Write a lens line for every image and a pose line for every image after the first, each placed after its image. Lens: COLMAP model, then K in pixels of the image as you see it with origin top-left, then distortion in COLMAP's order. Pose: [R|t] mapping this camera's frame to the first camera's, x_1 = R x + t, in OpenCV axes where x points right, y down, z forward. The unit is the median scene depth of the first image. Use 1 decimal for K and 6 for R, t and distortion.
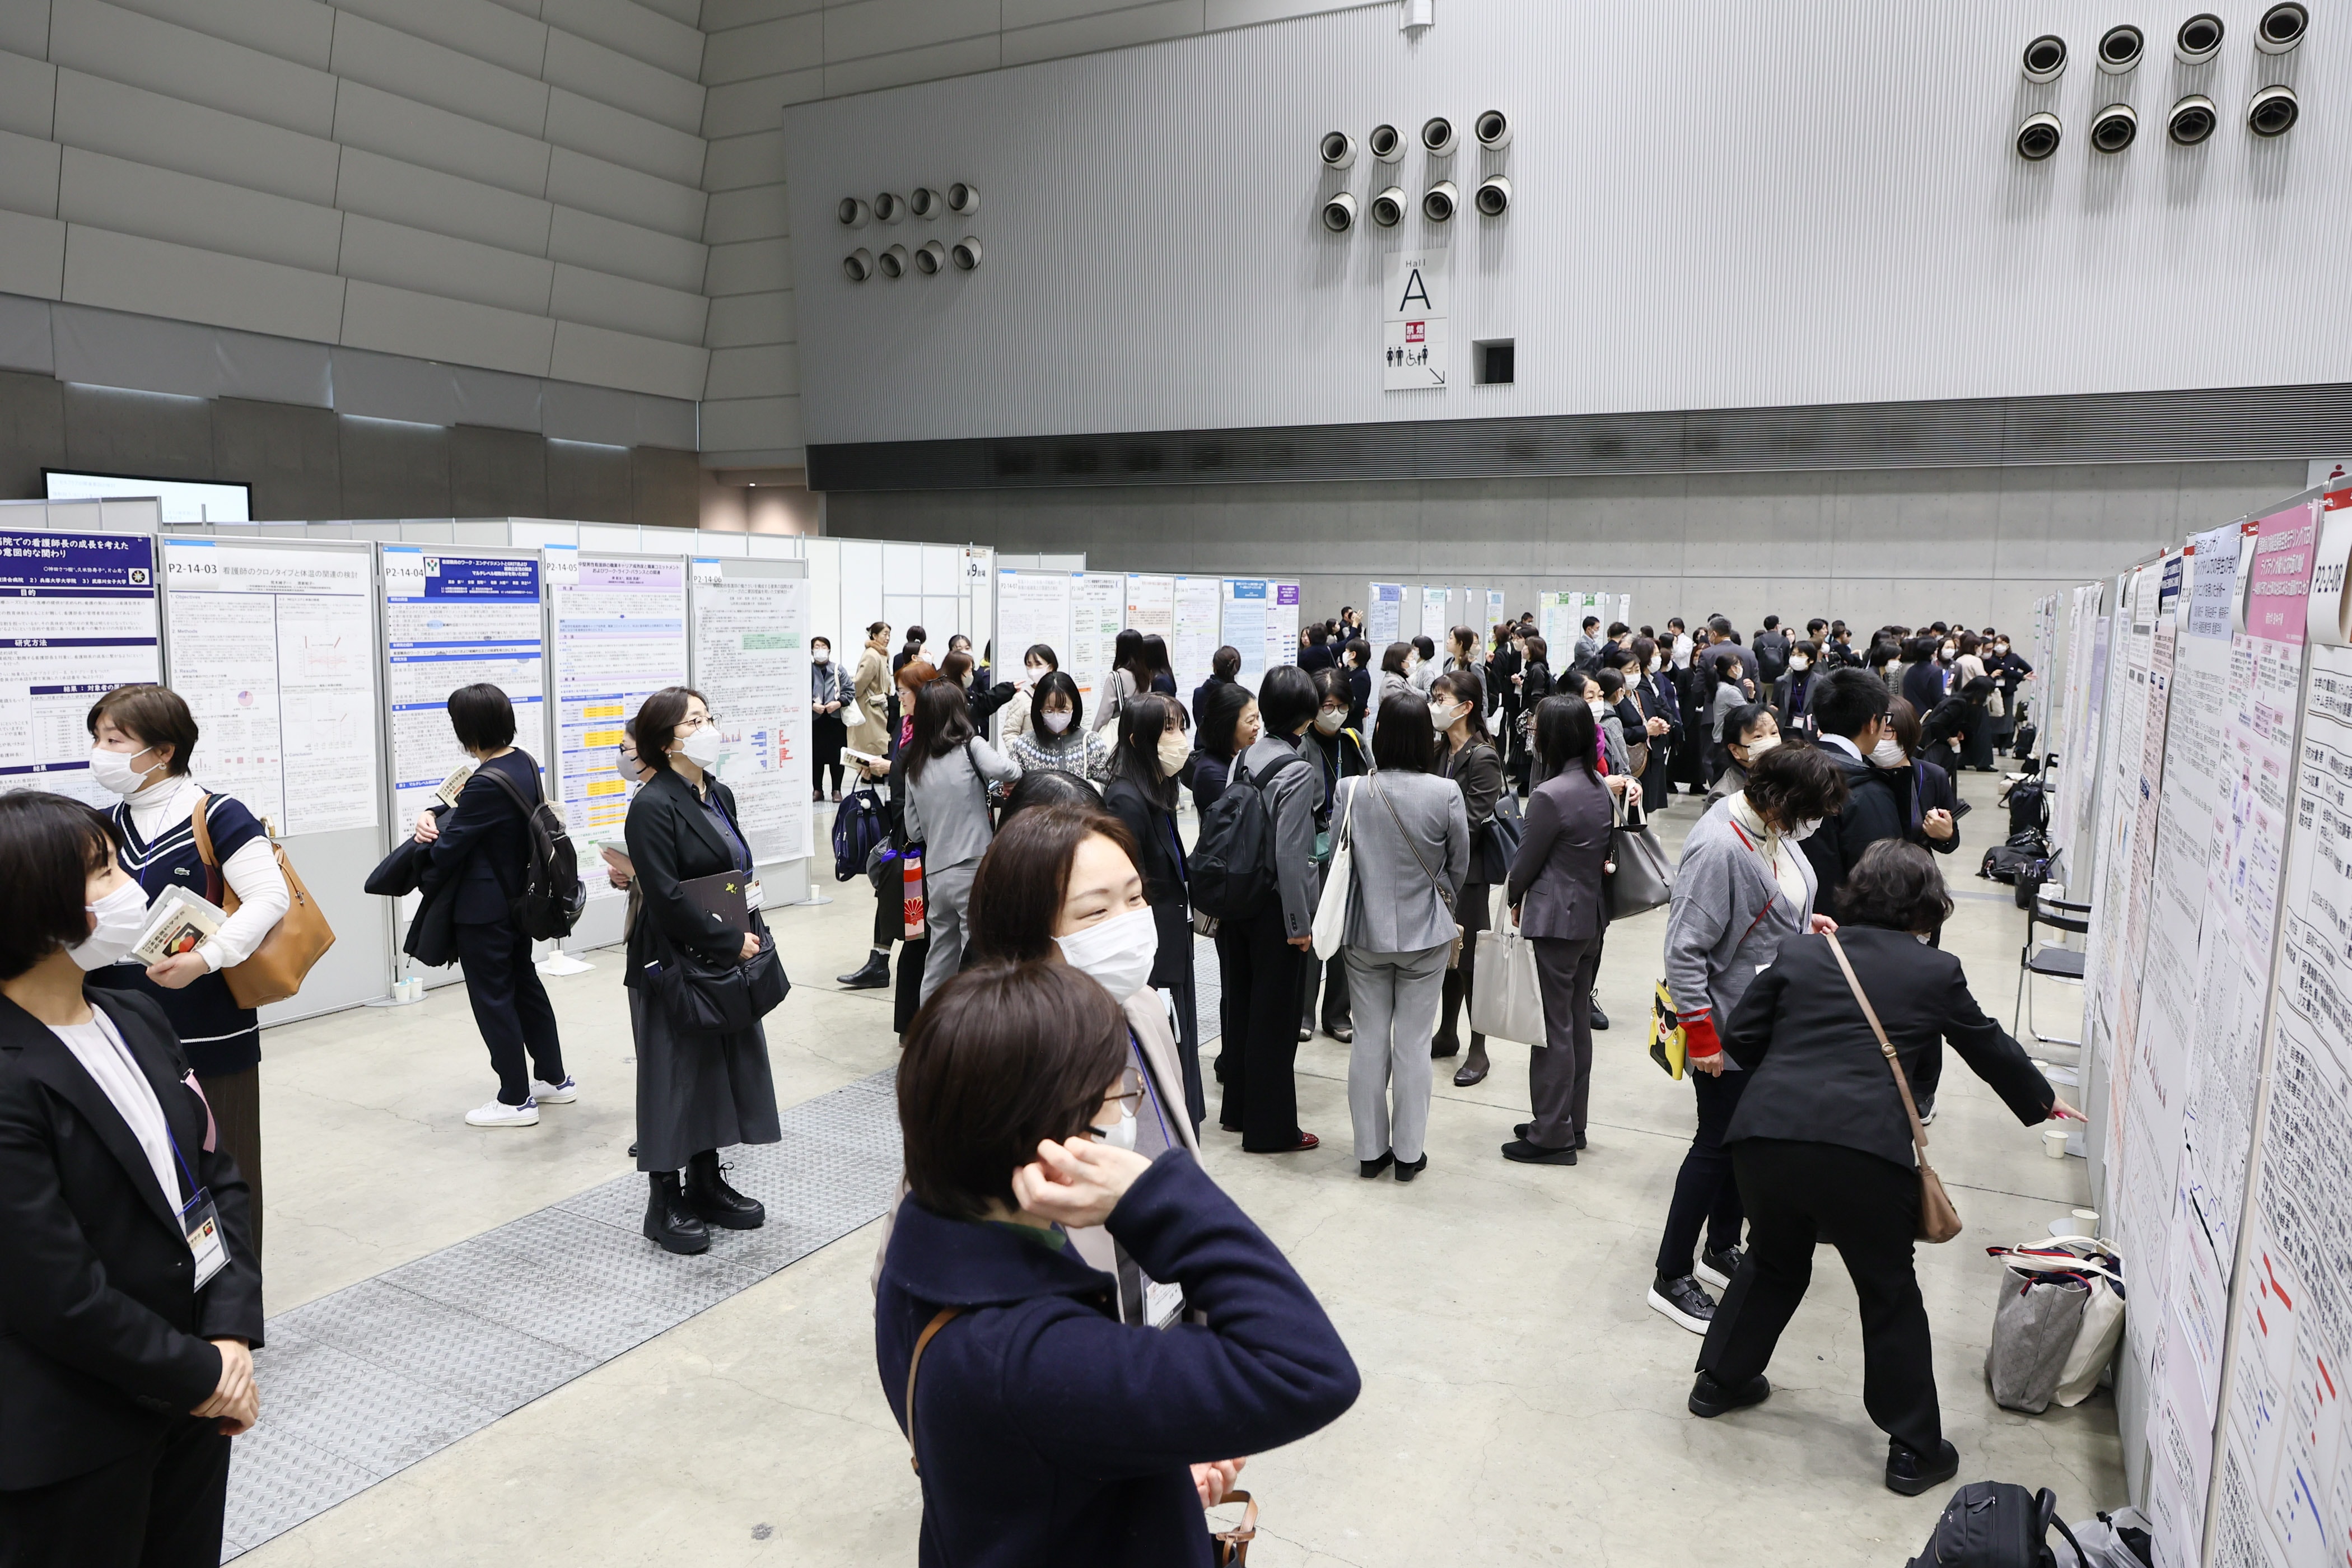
lens RADIAL K [[1572.7, 0, 1167.7], [0, 1572.7, 778.8], [0, 0, 1]] dist [0.001471, 0.005922]
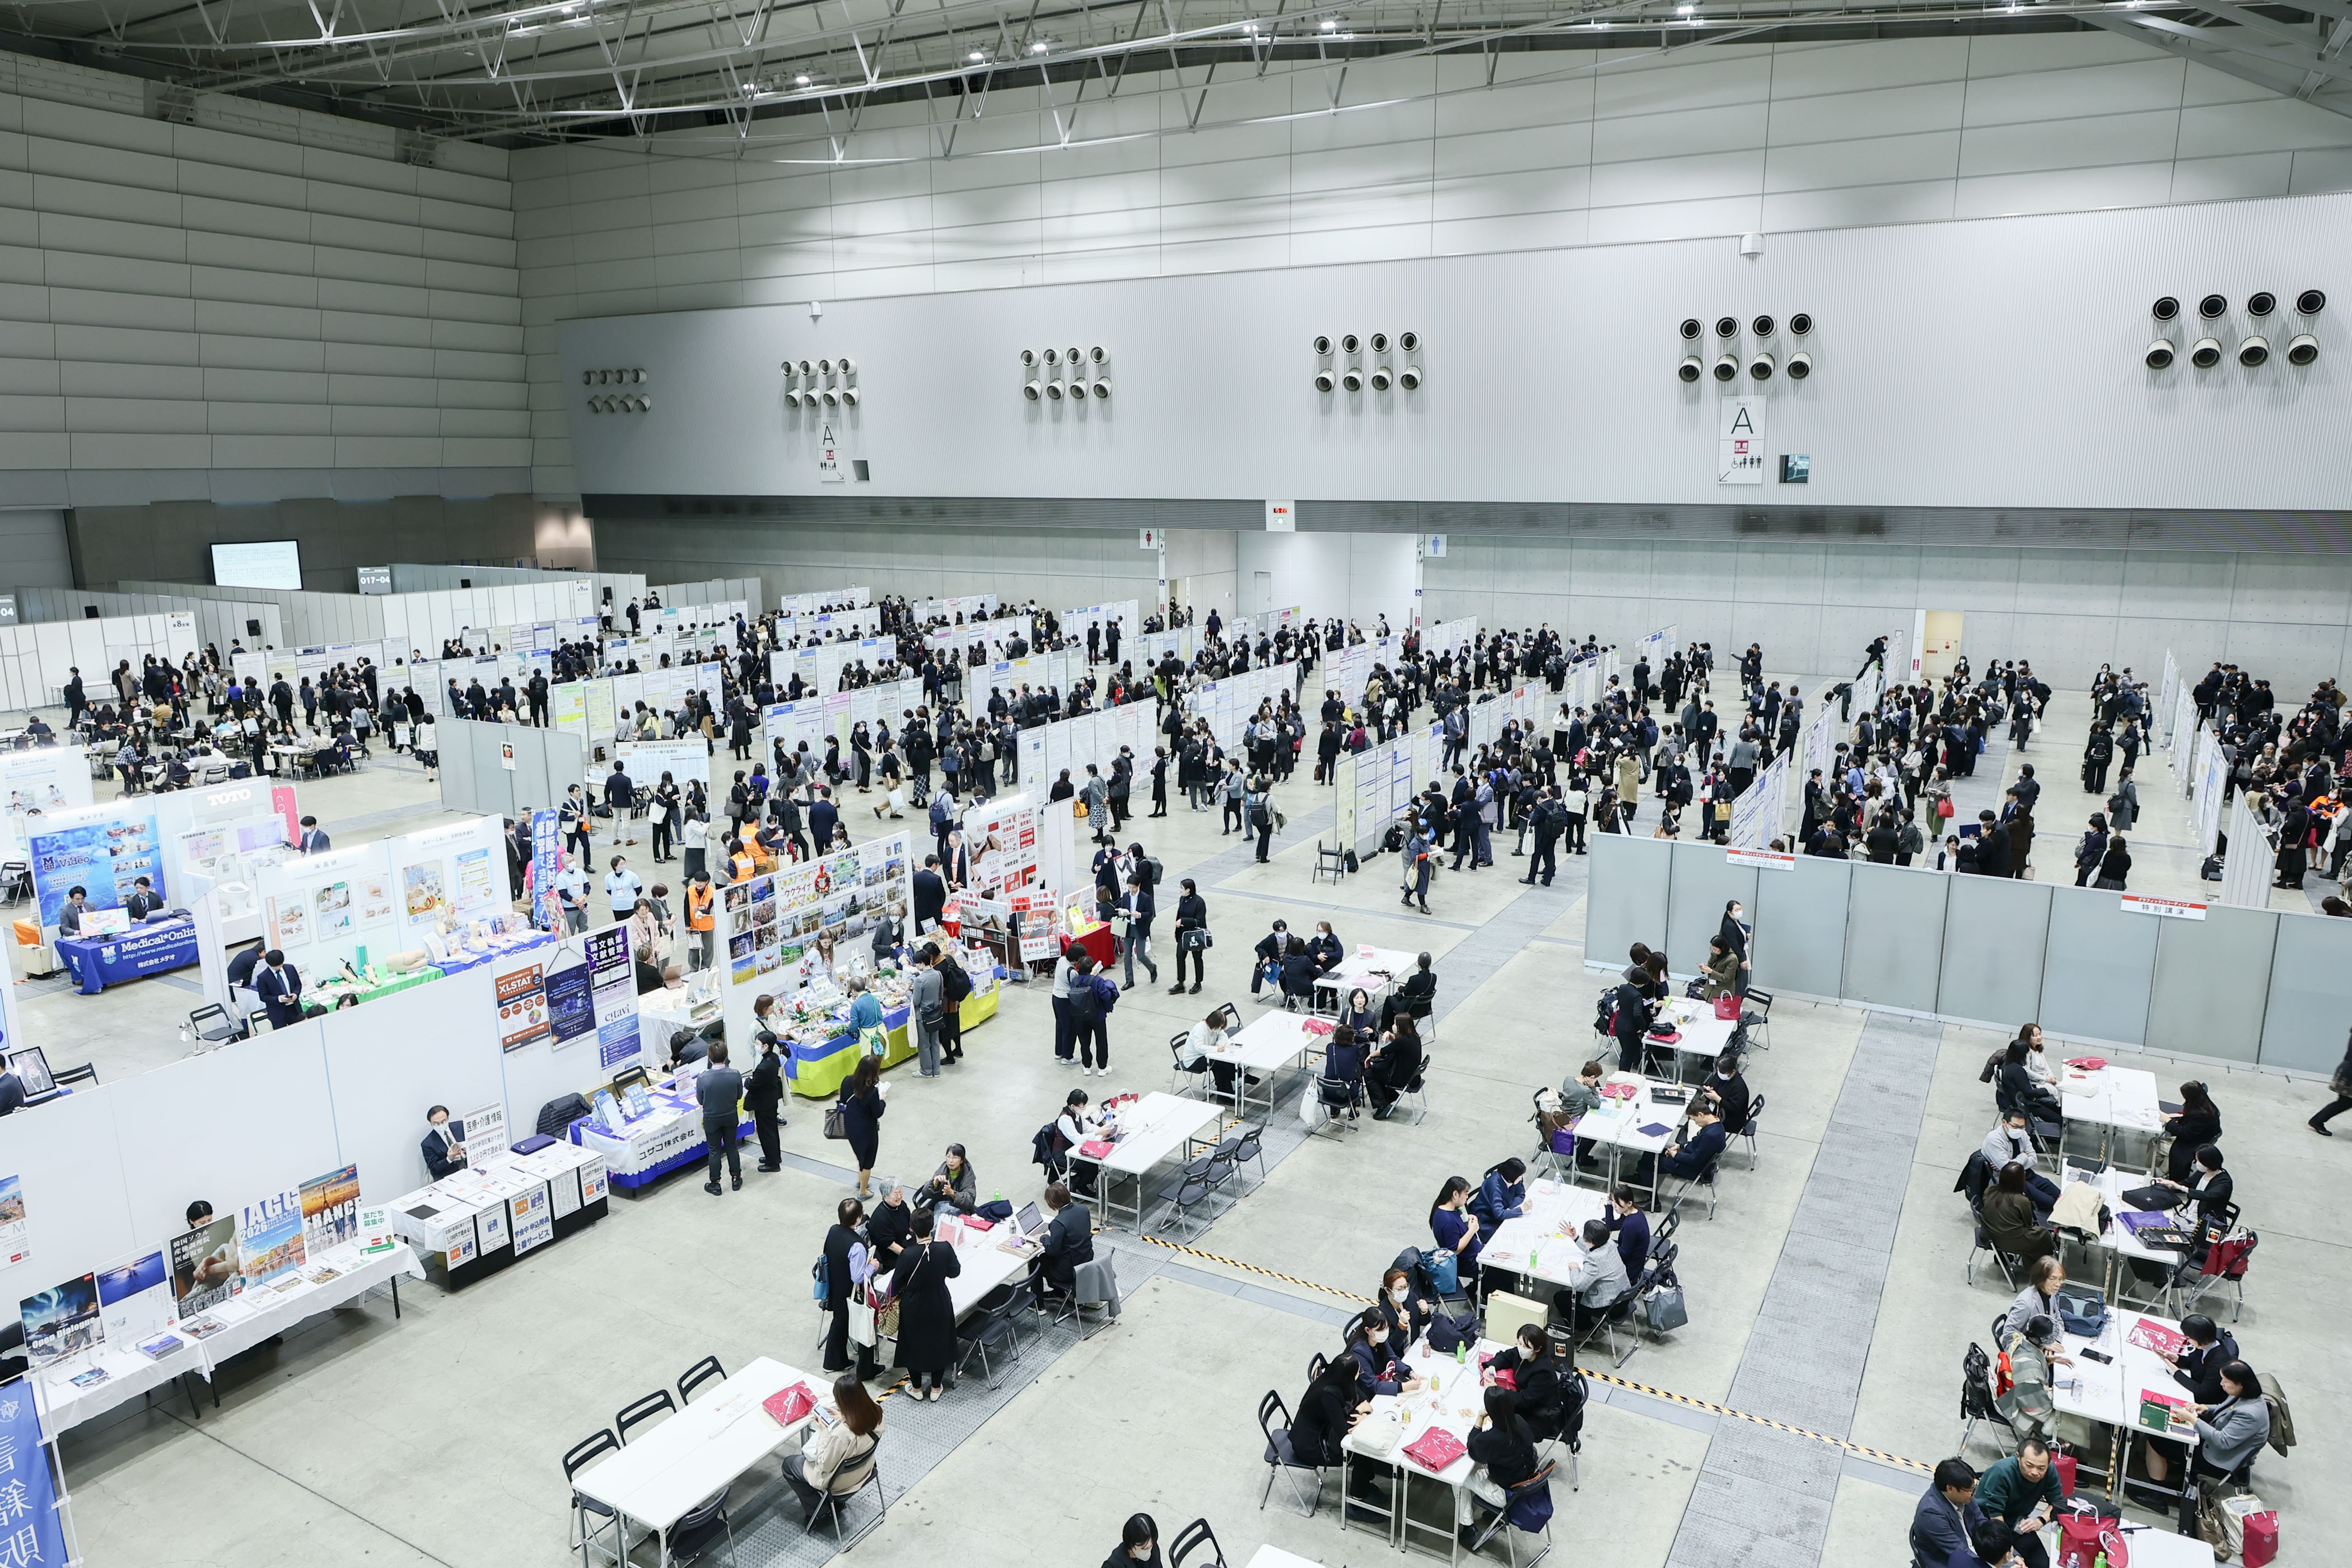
lens RADIAL K [[1572.7, 0, 1181.0], [0, 1572.7, 798.8], [0, 0, 1]] dist [0.001471, 0.005922]
pose [[0.999525, -0.016144, -0.026259, 0.675016], [0.018574, 0.995293, 0.095118, -0.013609], [0.024600, -0.095560, 0.995120, -1.144879]]
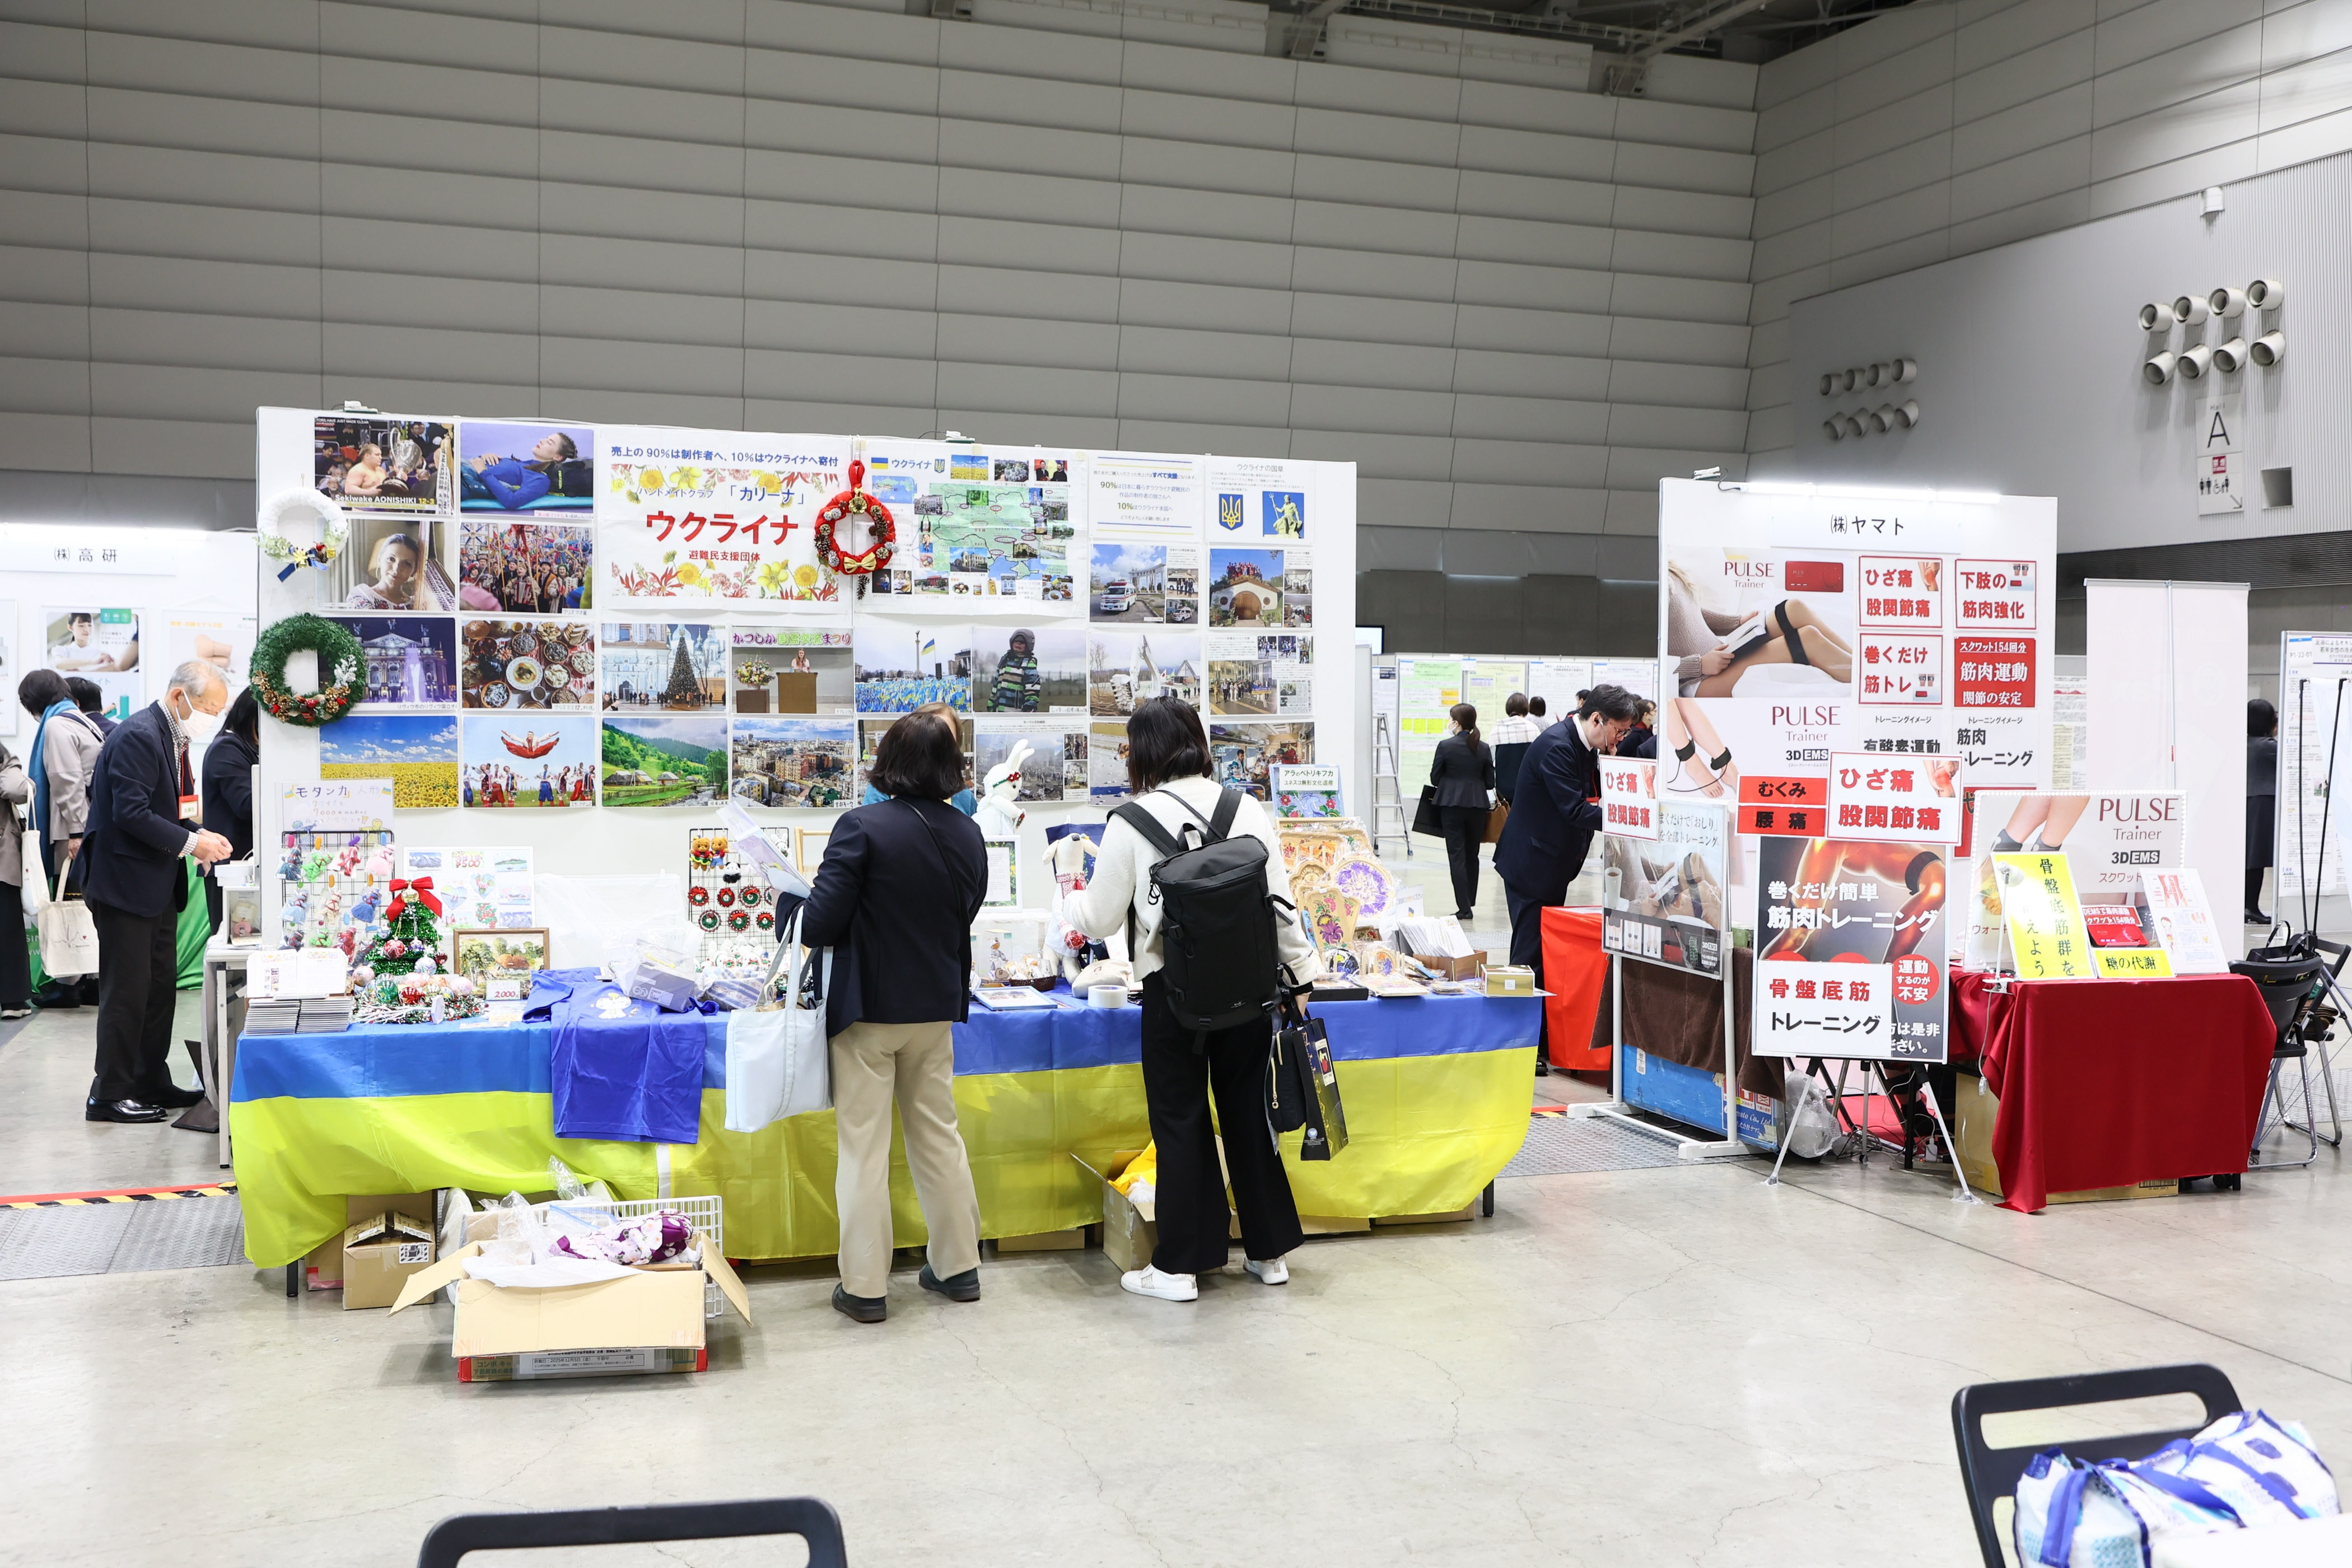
lens RADIAL K [[2254.6, 0, 1160.0], [0, 2254.6, 774.2], [0, 0, 1]] dist [0.028745, 0.000000]
pose [[0.741780, 0.015749, -0.670458, 0.690535], [-0.078085, 0.994953, -0.063021, 0.103928], [0.666082, 0.099100, 0.739266, -0.707151]]
